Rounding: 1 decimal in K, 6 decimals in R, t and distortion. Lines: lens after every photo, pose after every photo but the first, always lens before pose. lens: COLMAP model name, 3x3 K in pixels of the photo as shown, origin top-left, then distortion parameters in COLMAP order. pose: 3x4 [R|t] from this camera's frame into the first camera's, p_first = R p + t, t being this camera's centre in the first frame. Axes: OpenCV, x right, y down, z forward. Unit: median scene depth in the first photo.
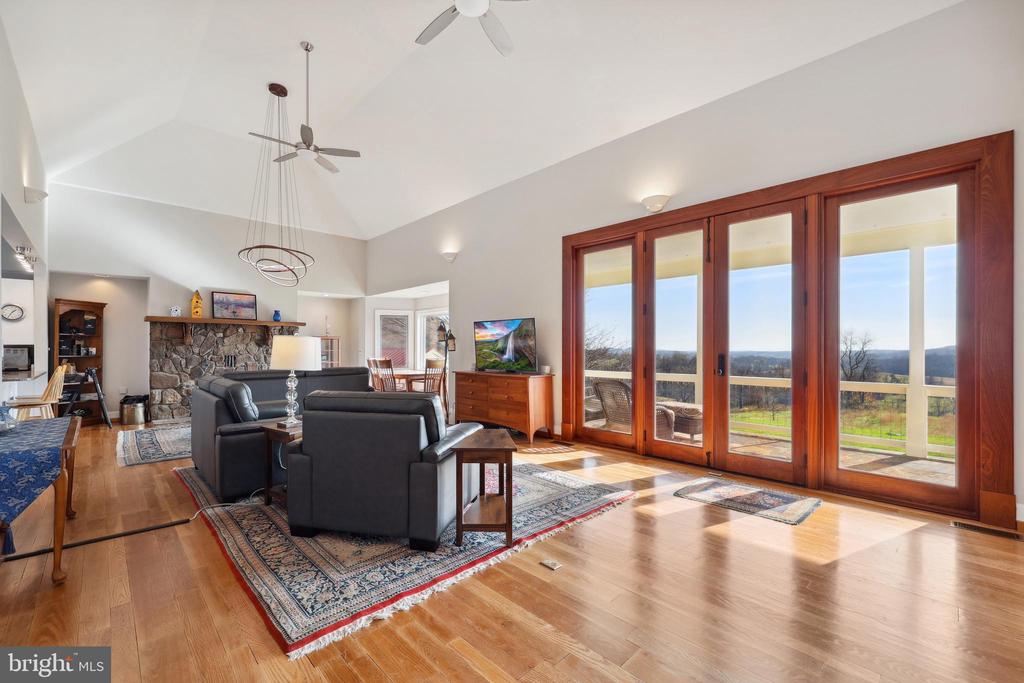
lens RADIAL K [[439.1, 0, 517.5], [0, 439.1, 347.7], [0, 0, 1]] dist [-0.006963, 0.001878]
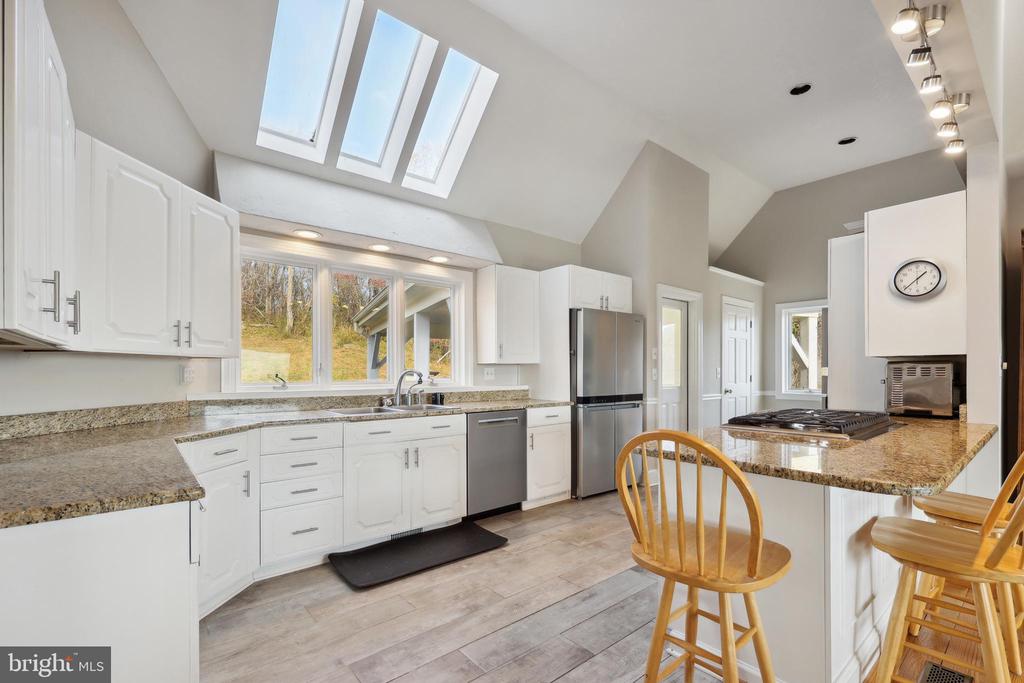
lens RADIAL K [[439.1, 0, 529.7], [0, 439.1, 372.2], [0, 0, 1]] dist [-0.006963, 0.001878]
pose [[-0.056343, 0.006375, -0.998391, -0.658011], [-0.001969, 0.999977, 0.006496, 0.006692], [0.998410, 0.002332, -0.056329, 0.597491]]
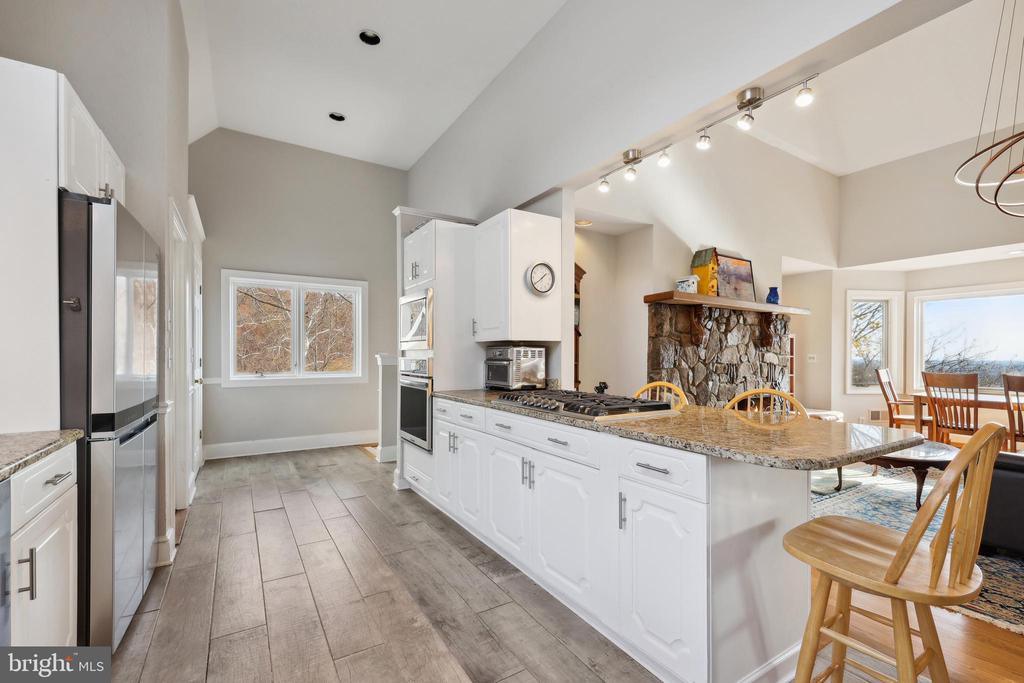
lens RADIAL K [[439.1, 0, 502.4], [0, 439.1, 360.2], [0, 0, 1]] dist [-0.006963, 0.001878]
pose [[0.974134, 0.011522, -0.225677, -0.987154], [-0.008605, 0.999866, 0.013906, 0.008563], [0.225807, -0.011605, 0.974103, 0.445515]]
